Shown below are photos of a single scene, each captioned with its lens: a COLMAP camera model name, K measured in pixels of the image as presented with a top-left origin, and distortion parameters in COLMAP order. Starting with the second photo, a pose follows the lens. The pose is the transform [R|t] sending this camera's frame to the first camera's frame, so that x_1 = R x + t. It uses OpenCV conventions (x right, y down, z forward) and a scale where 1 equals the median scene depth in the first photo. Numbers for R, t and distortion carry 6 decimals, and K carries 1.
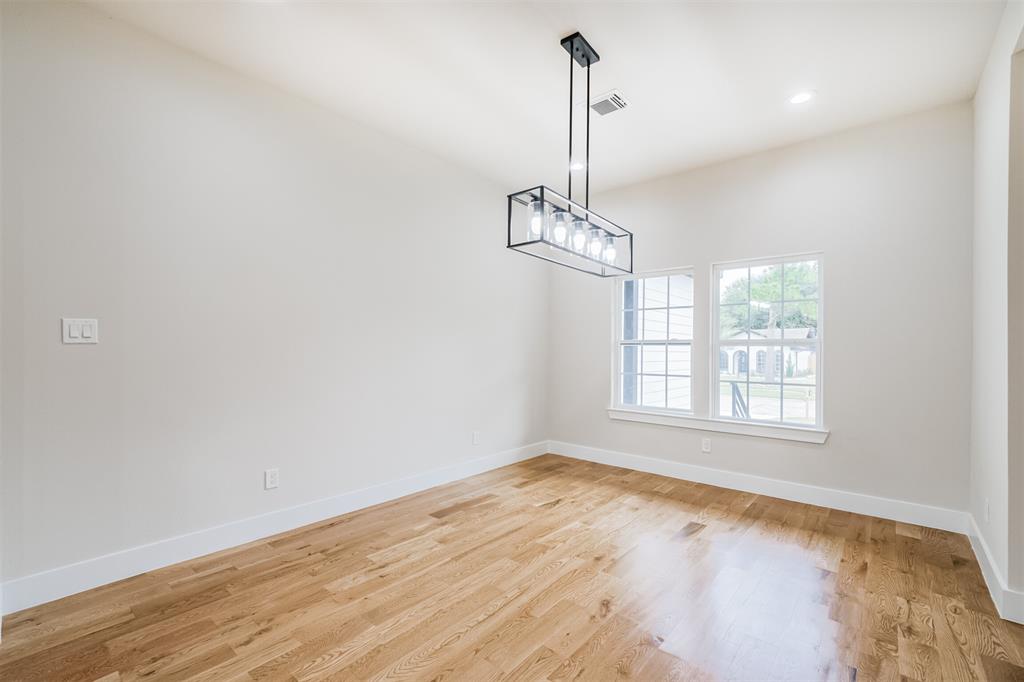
lens RADIAL K [[439.6, 0, 514.3], [0, 439.6, 346.8], [0, 0, 1]] dist [0.001711, 0.000668]
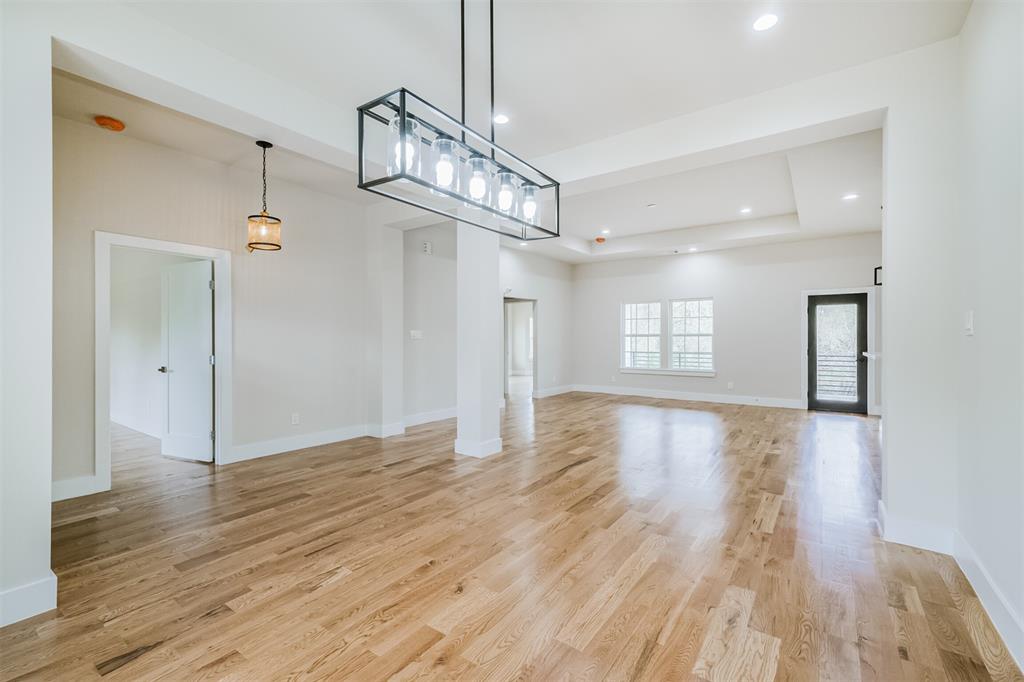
lens RADIAL K [[441.6, 0, 512.0], [0, 441.6, 341.0], [0, 0, 1]] dist [0.002740, 0.000082]
pose [[-0.996158, -0.005674, -0.087389, 0.135653], [-0.005436, 0.999981, -0.002958, 0.009977], [0.087404, -0.002472, -0.996170, 1.532828]]
